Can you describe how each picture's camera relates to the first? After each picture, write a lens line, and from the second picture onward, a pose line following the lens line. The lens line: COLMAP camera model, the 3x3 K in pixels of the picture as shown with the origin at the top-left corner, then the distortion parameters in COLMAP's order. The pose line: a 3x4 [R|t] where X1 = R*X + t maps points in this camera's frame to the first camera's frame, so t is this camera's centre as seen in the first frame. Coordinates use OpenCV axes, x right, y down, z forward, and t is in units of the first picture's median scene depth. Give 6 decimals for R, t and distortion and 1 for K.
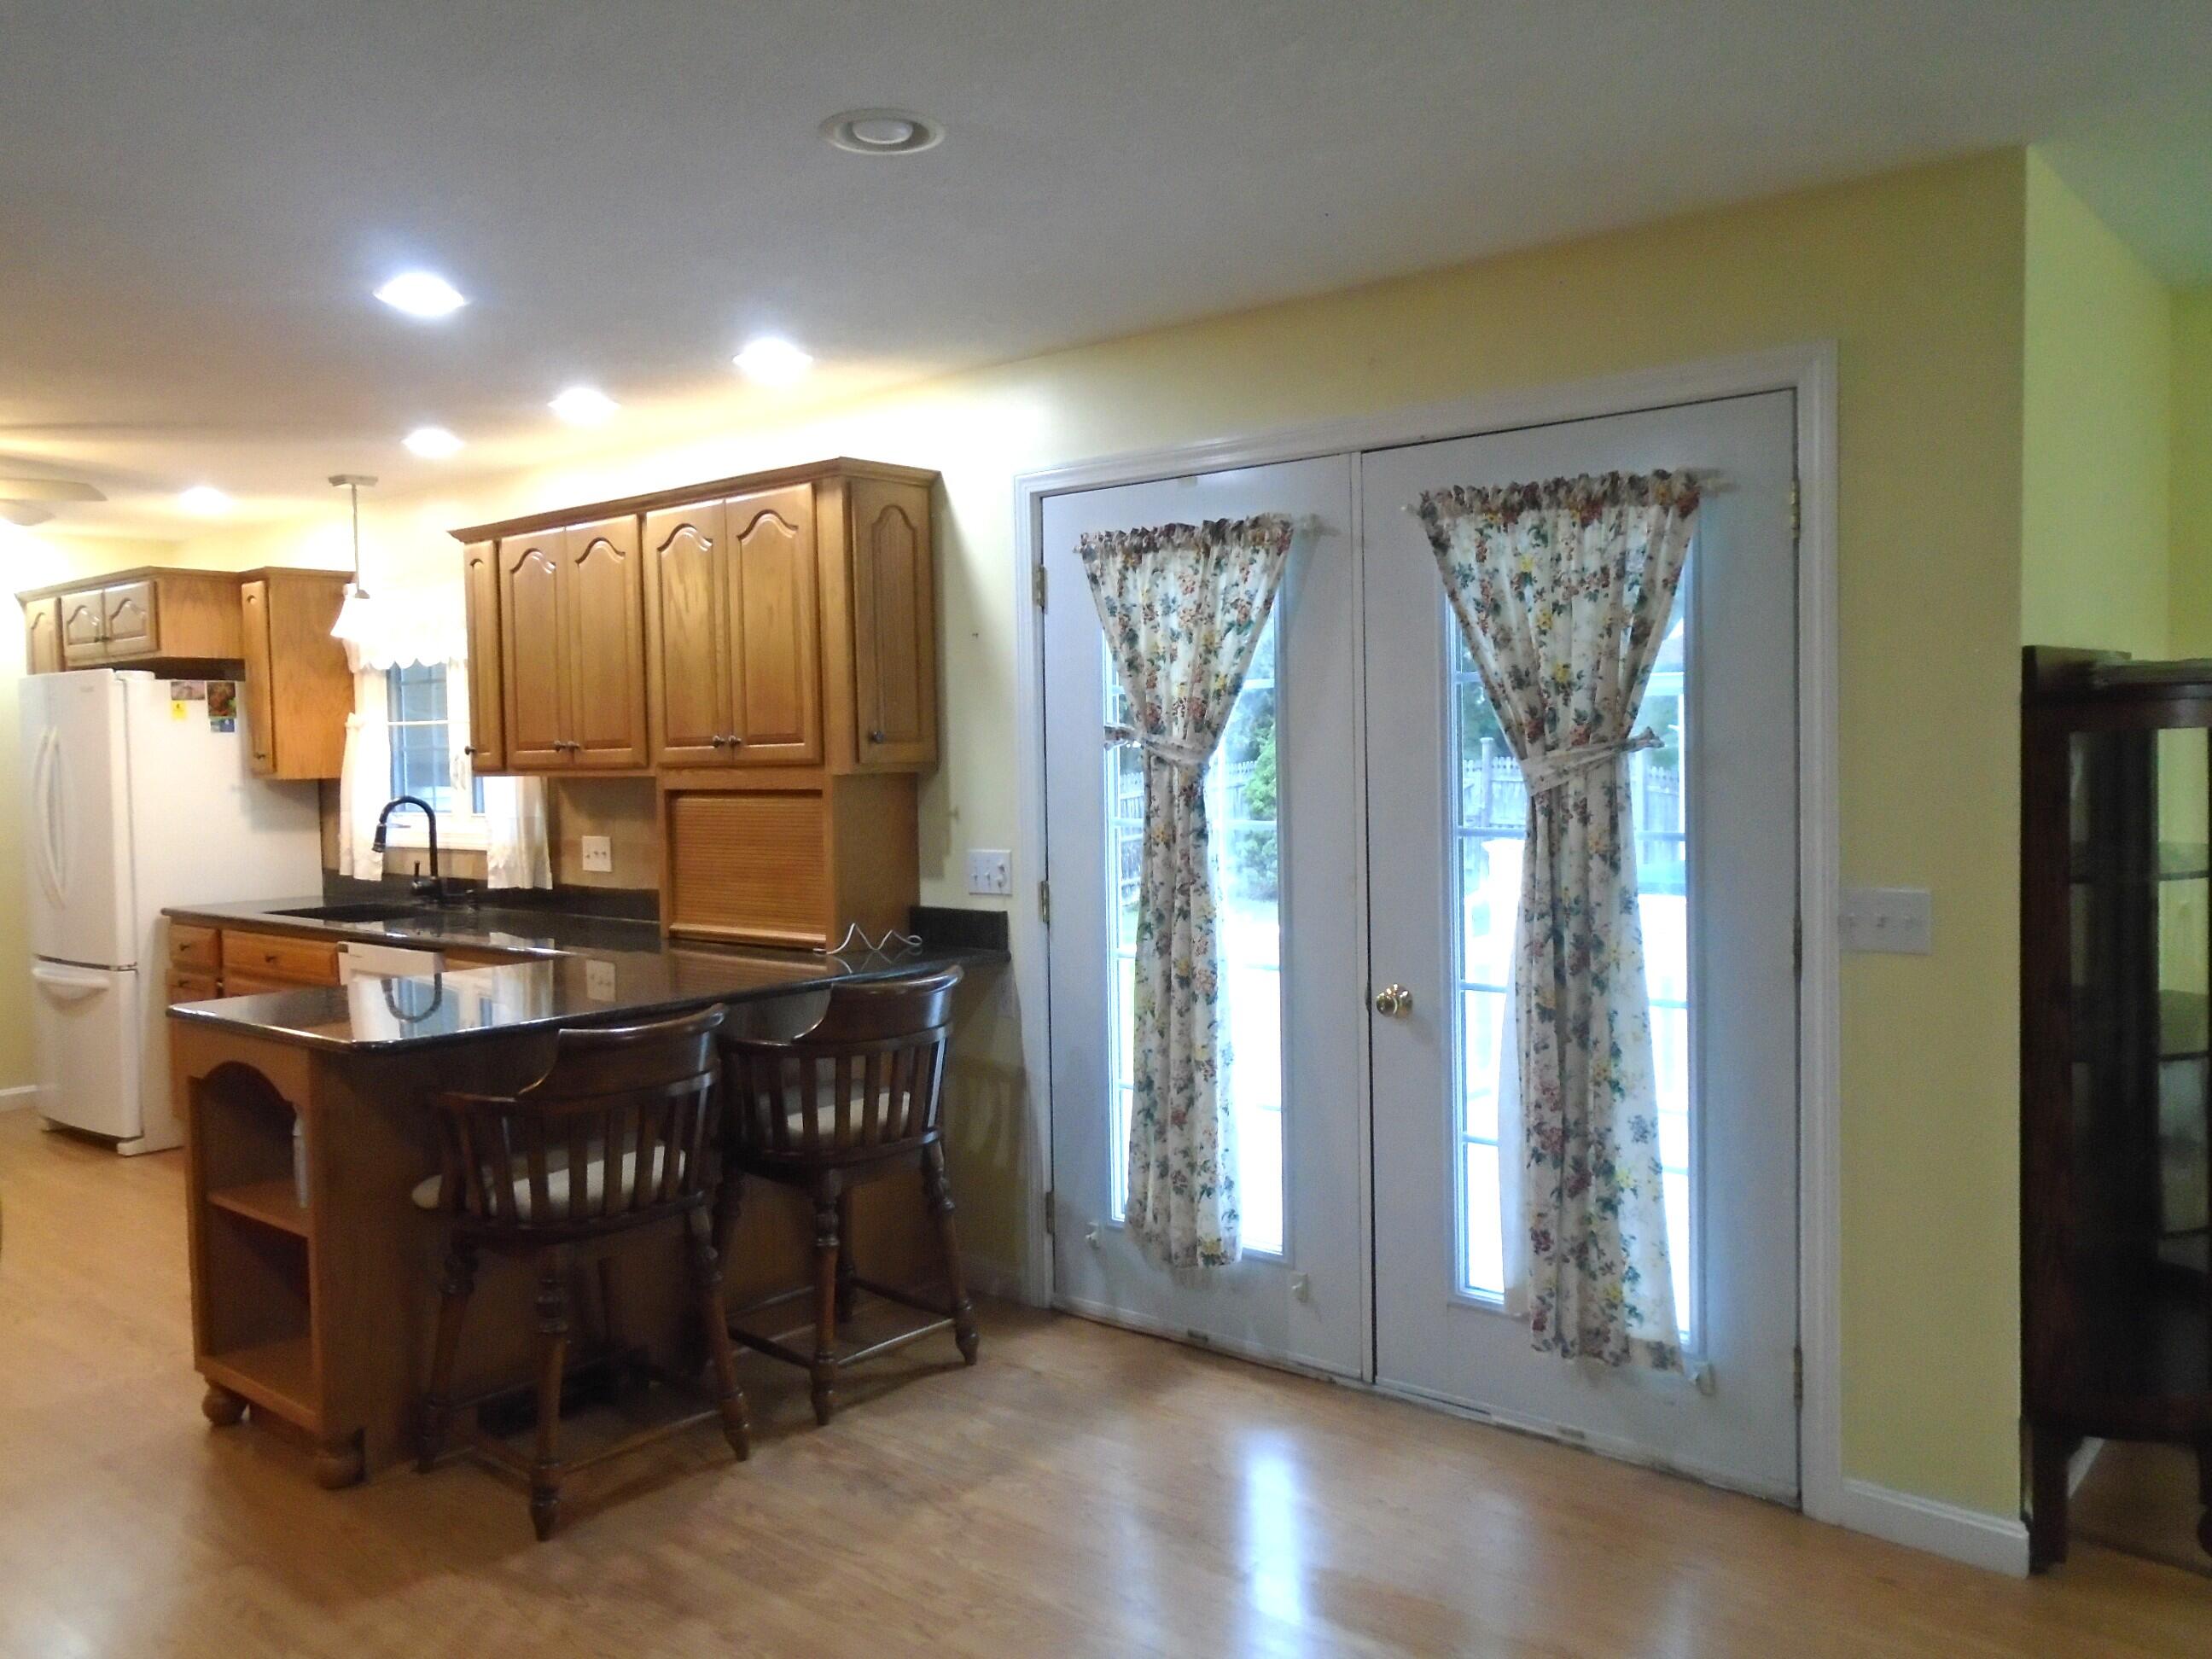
lens RADIAL K [[1684.2, 0, 1105.4], [0, 1684.2, 830.8], [0, 0, 1]] dist [-0.012026, -0.001185]
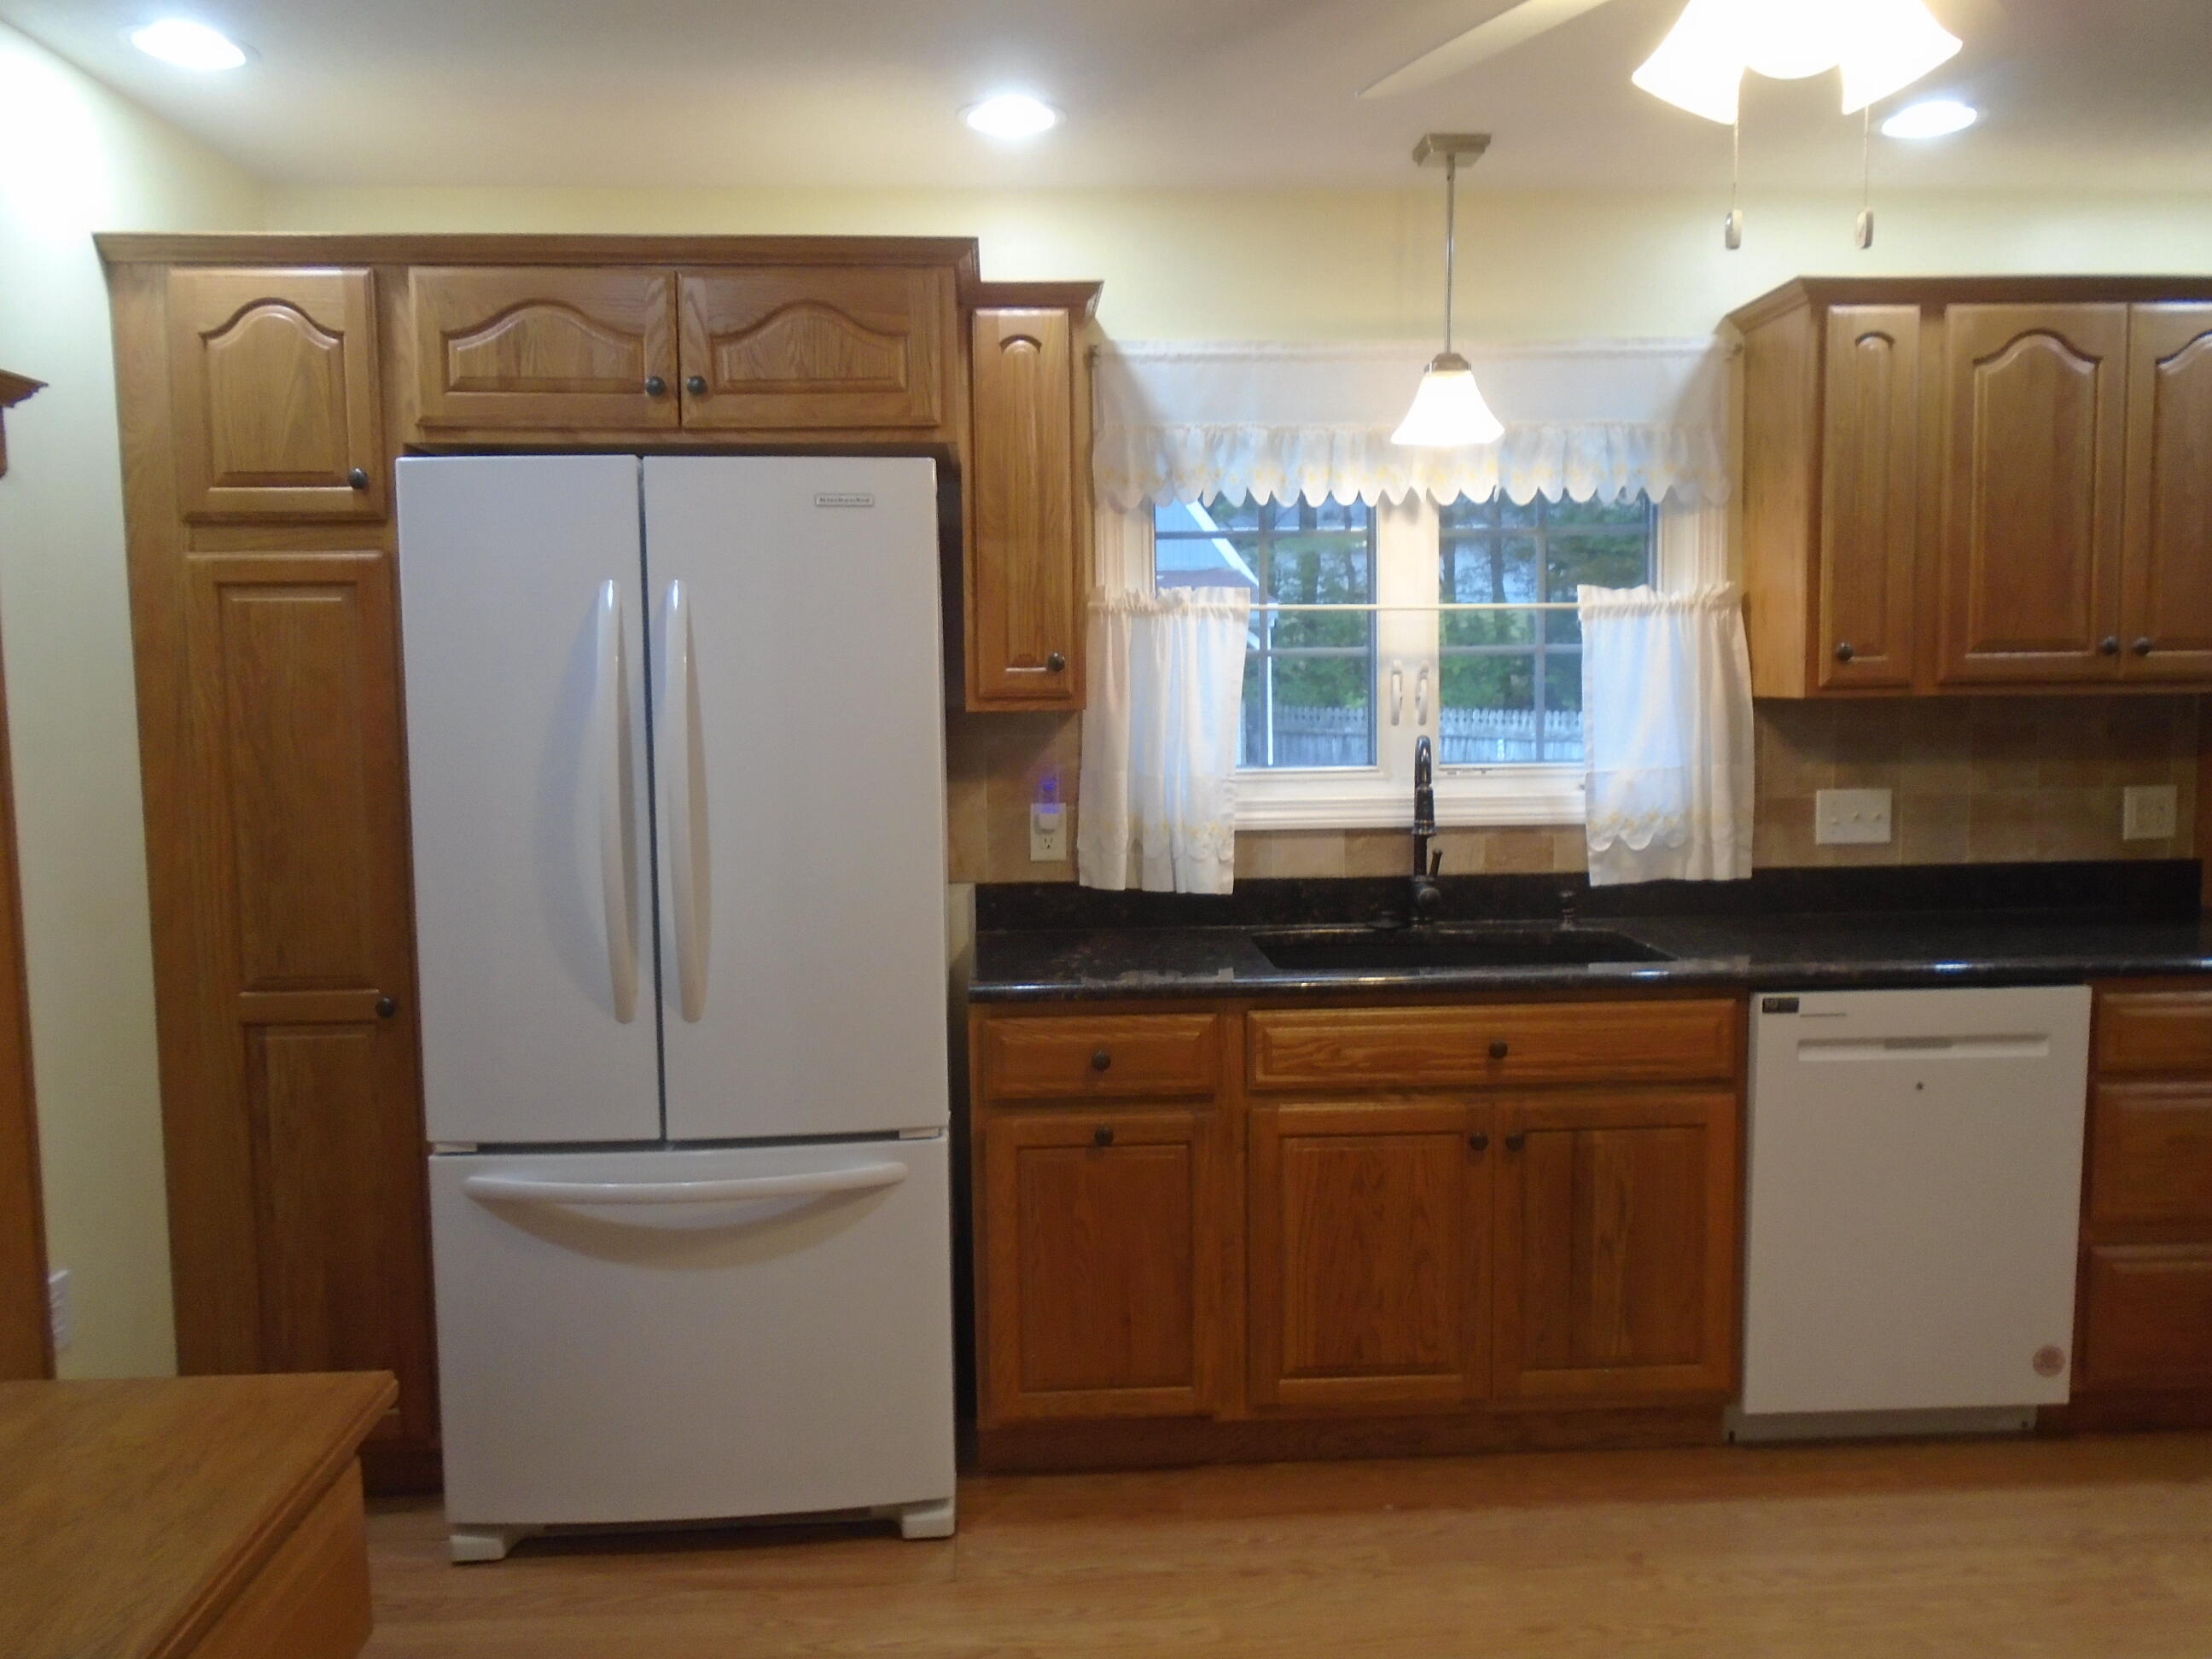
lens RADIAL K [[1684.2, 0, 1105.7], [0, 1684.2, 823.7], [0, 0, 1]] dist [-0.012026, -0.001185]
pose [[0.743337, -0.049672, 0.667070, -0.893285], [0.031676, 0.998734, 0.039071, -0.016943], [-0.668167, -0.007913, 0.743970, 0.667632]]
